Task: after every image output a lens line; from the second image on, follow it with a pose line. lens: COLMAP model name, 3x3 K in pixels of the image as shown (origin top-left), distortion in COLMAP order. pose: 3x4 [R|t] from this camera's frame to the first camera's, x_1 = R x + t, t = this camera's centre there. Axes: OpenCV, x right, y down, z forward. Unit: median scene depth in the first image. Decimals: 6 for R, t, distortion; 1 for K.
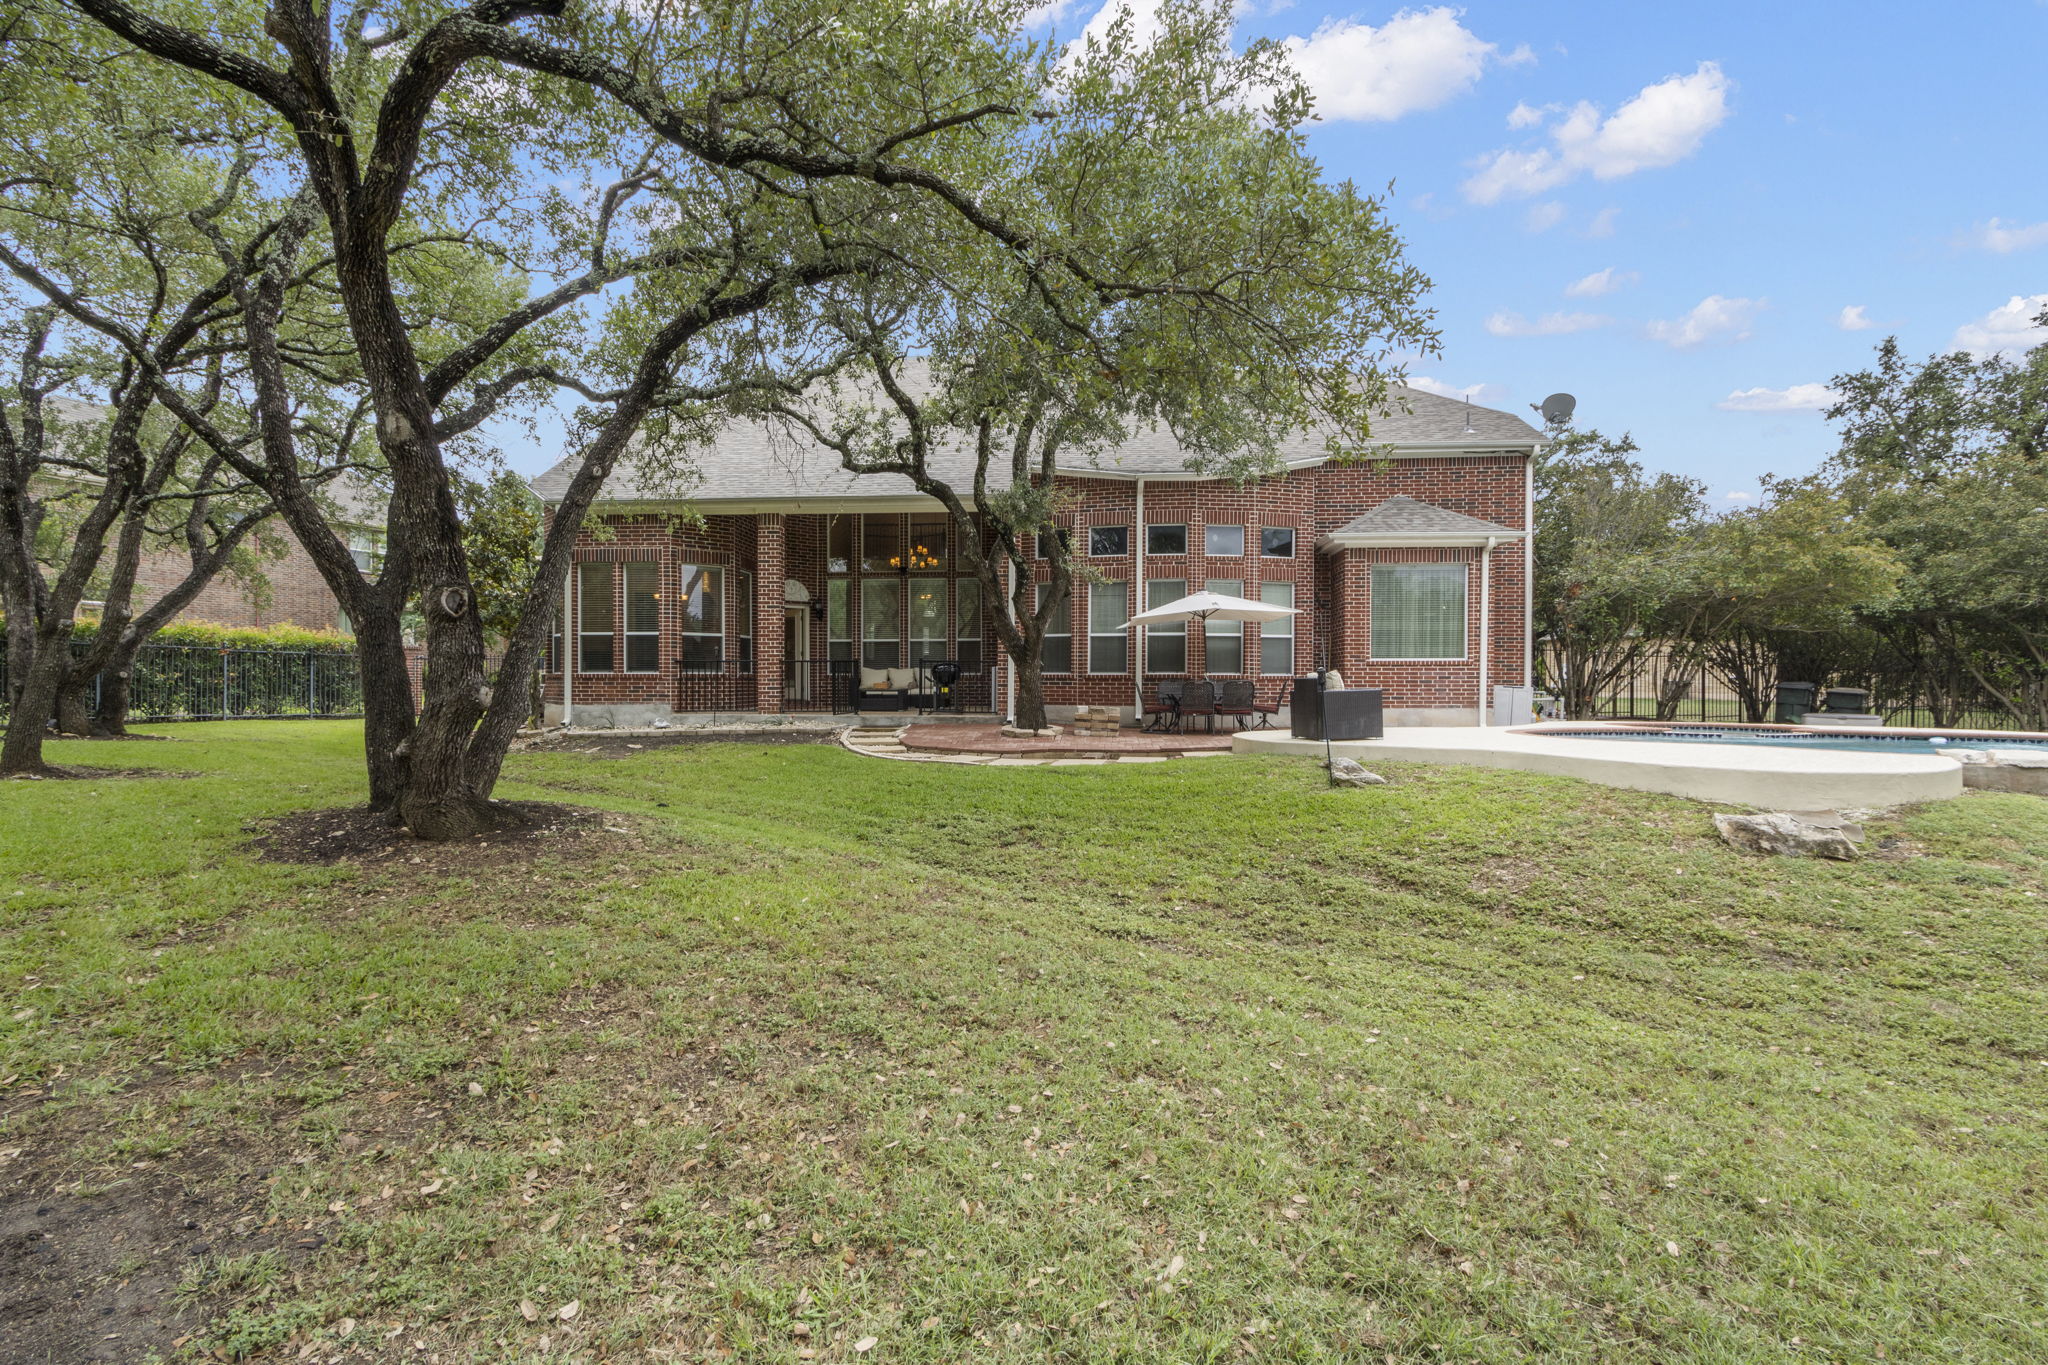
lens RADIAL K [[954.9, 0, 1007.8], [0, 954.9, 687.3], [0, 0, 1]] dist [0.002036, -0.000833]
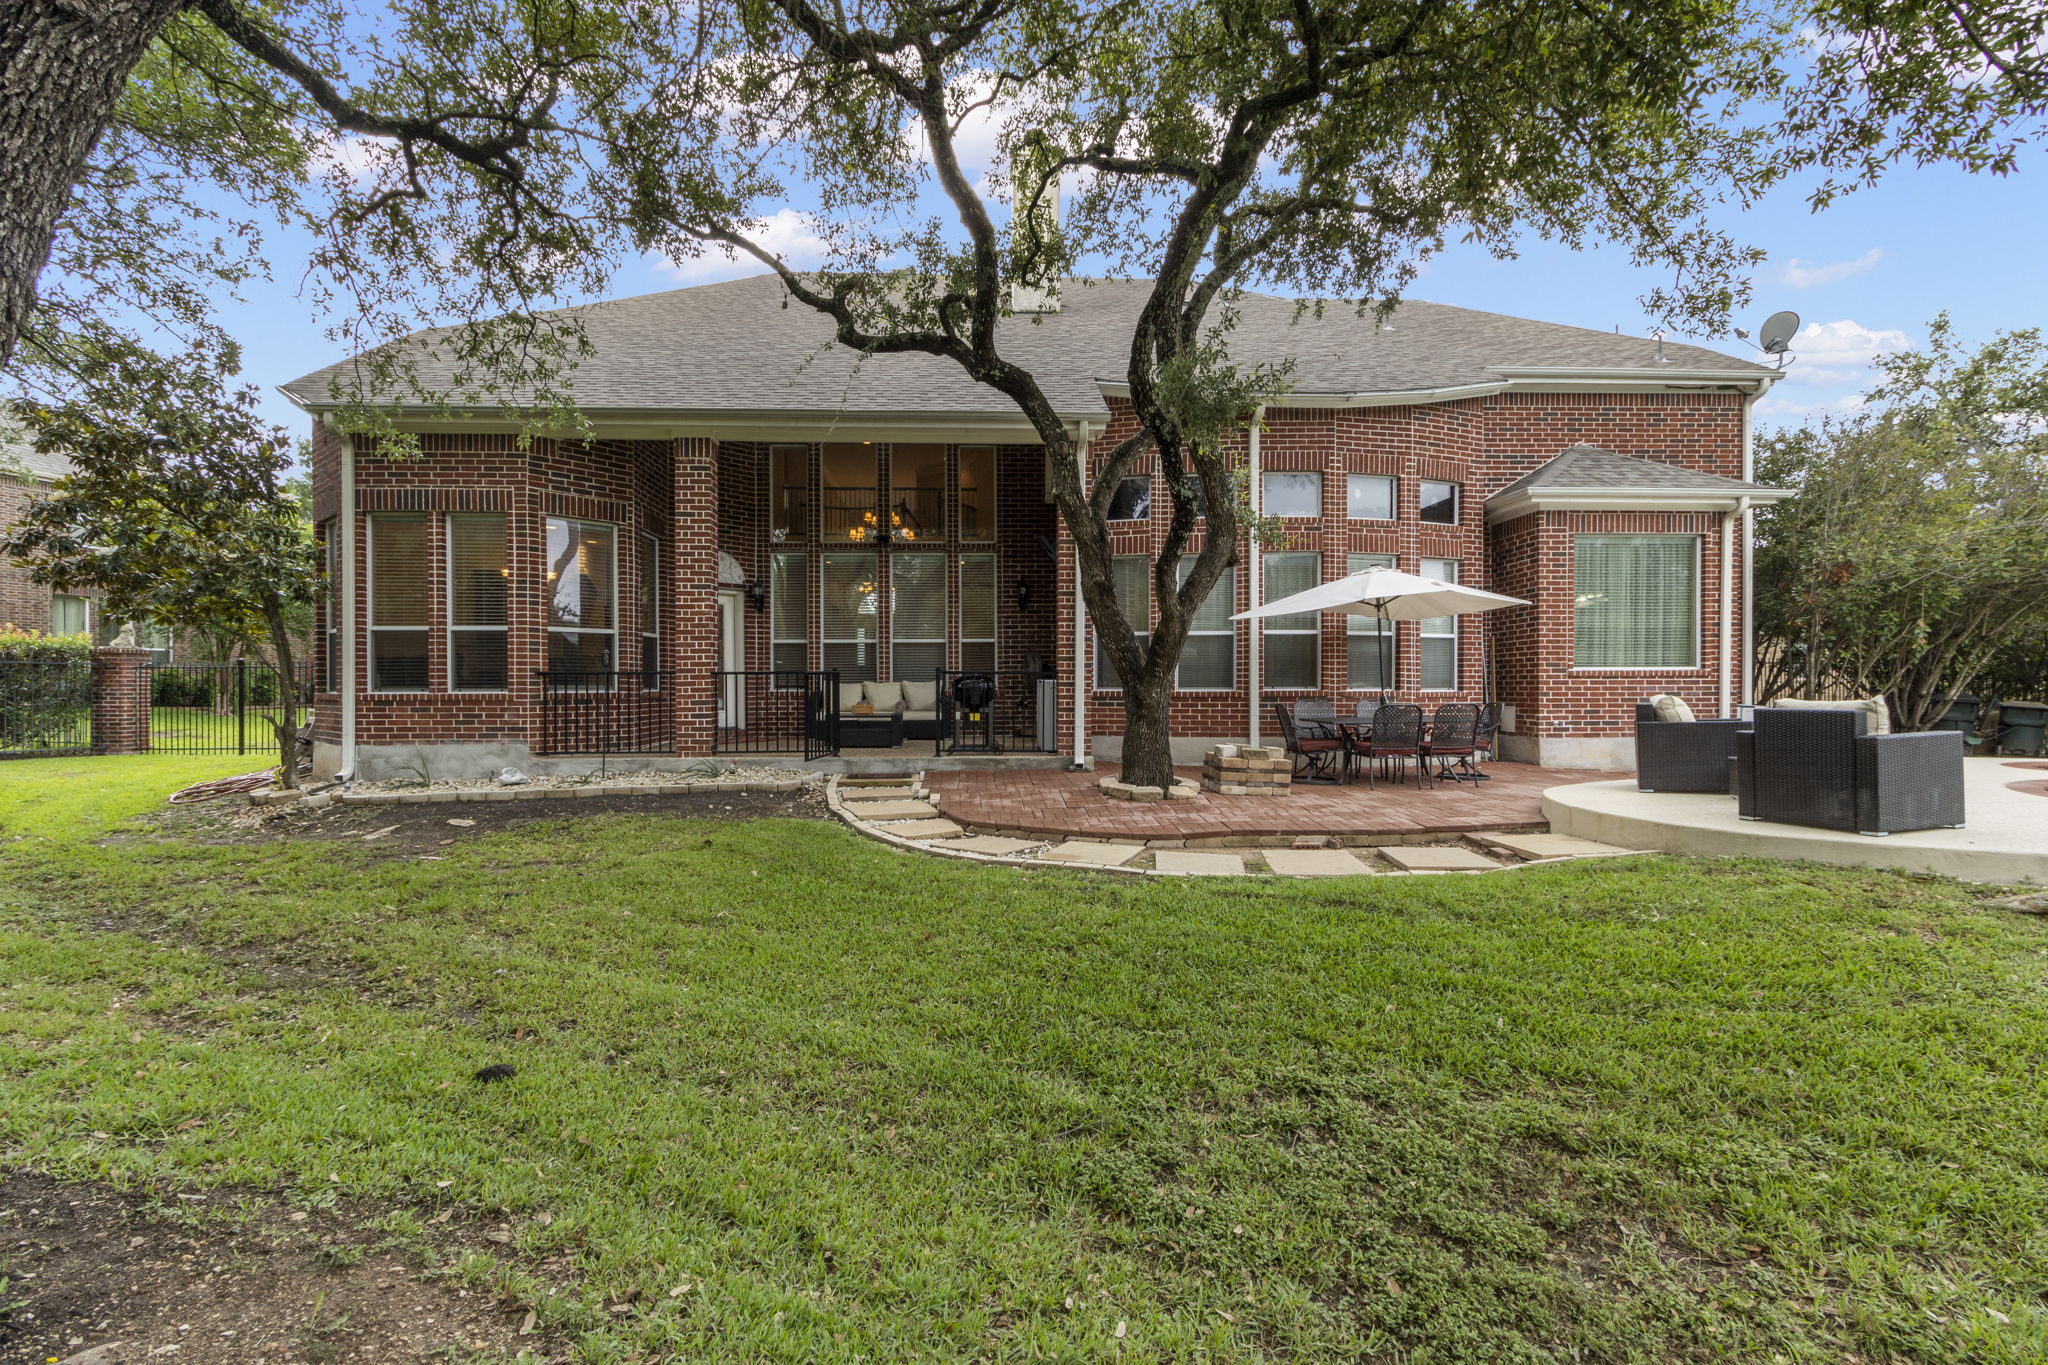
lens RADIAL K [[954.9, 0, 1007.8], [0, 954.9, 687.3], [0, 0, 1]] dist [0.002036, -0.000833]
pose [[0.992206, -0.003675, 0.124555, -0.123333], [0.004316, 0.999979, -0.004879, -0.013971], [-0.124535, 0.005379, 0.992201, 0.351998]]
